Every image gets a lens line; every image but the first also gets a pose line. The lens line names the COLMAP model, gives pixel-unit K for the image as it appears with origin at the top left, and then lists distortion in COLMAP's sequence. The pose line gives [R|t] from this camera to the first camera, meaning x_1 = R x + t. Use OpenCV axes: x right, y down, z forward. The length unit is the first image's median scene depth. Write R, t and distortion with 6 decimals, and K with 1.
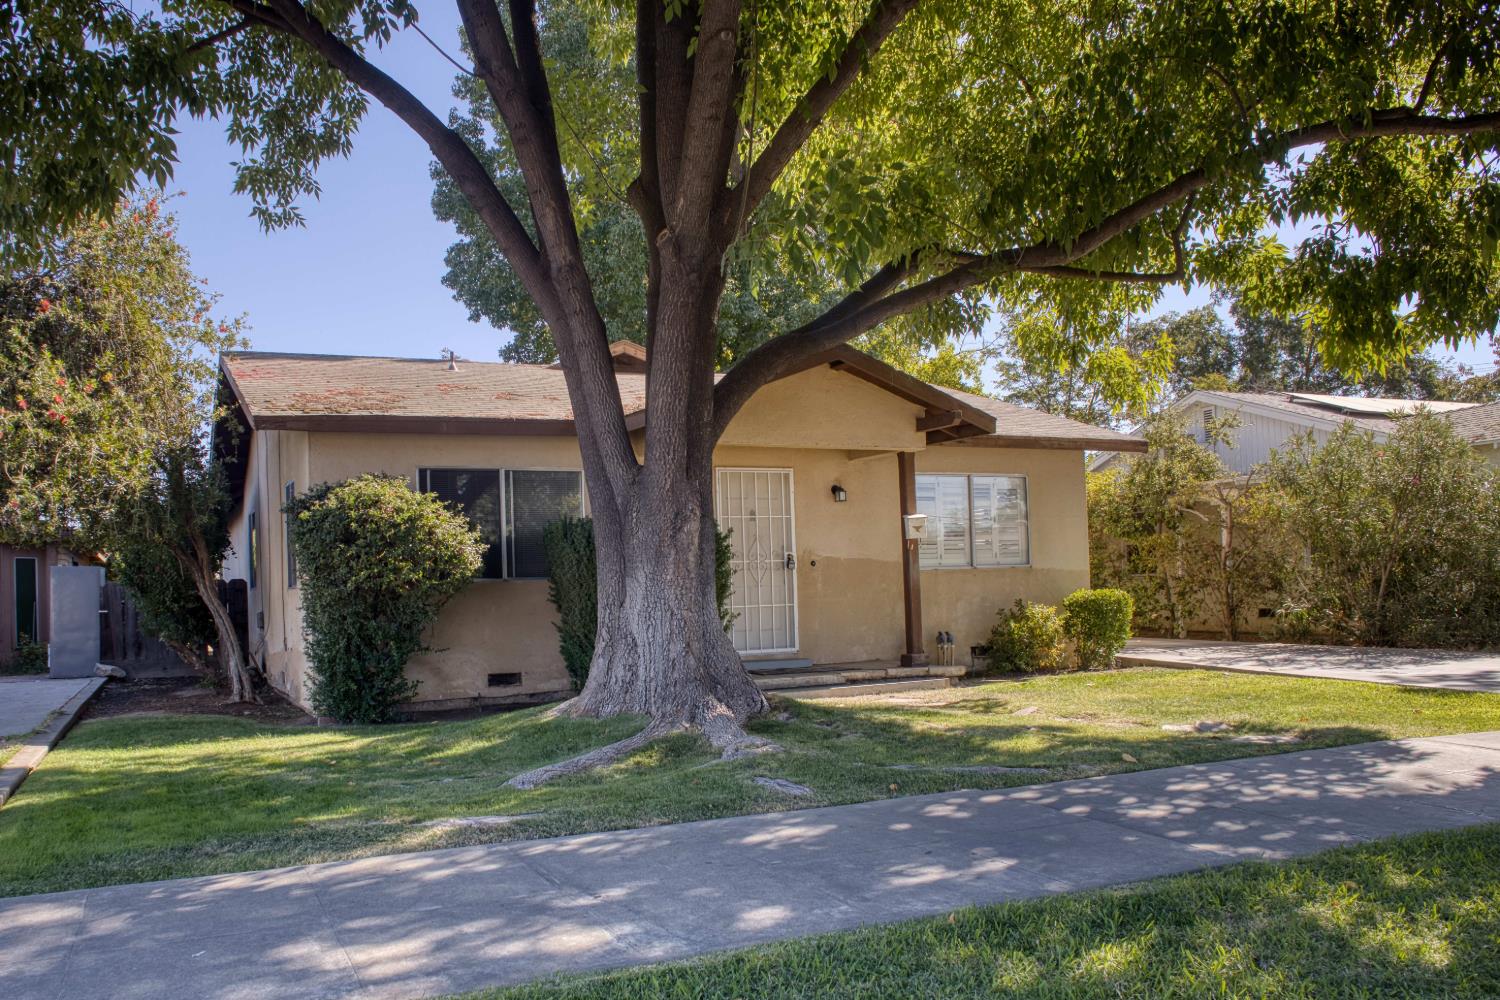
lens RADIAL K [[1633.4, 0, 750.0], [0, 1633.4, 500.0], [0, 0, 1]] dist [-0.001909, 0.001902]
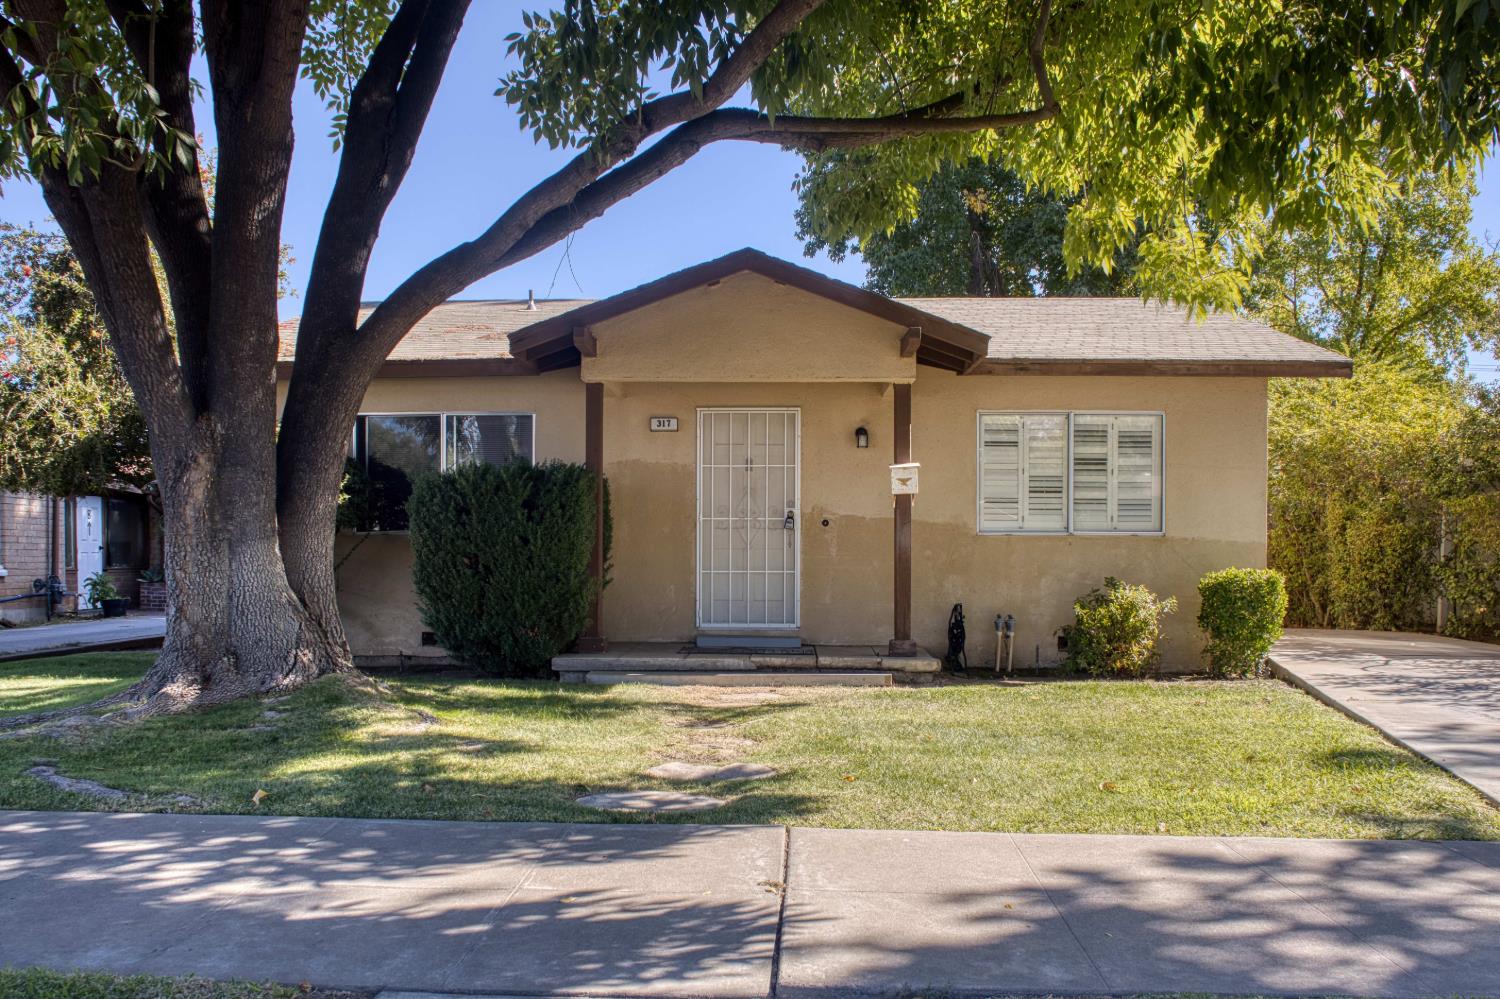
lens RADIAL K [[1633.4, 0, 750.0], [0, 1633.4, 499.5], [0, 0, 1]] dist [-0.001909, 0.001902]
pose [[0.818632, 0.014175, -0.574144, 0.485382], [0.002964, 0.999578, 0.028904, 0.003191], [0.574311, -0.025364, 0.818244, 0.309370]]
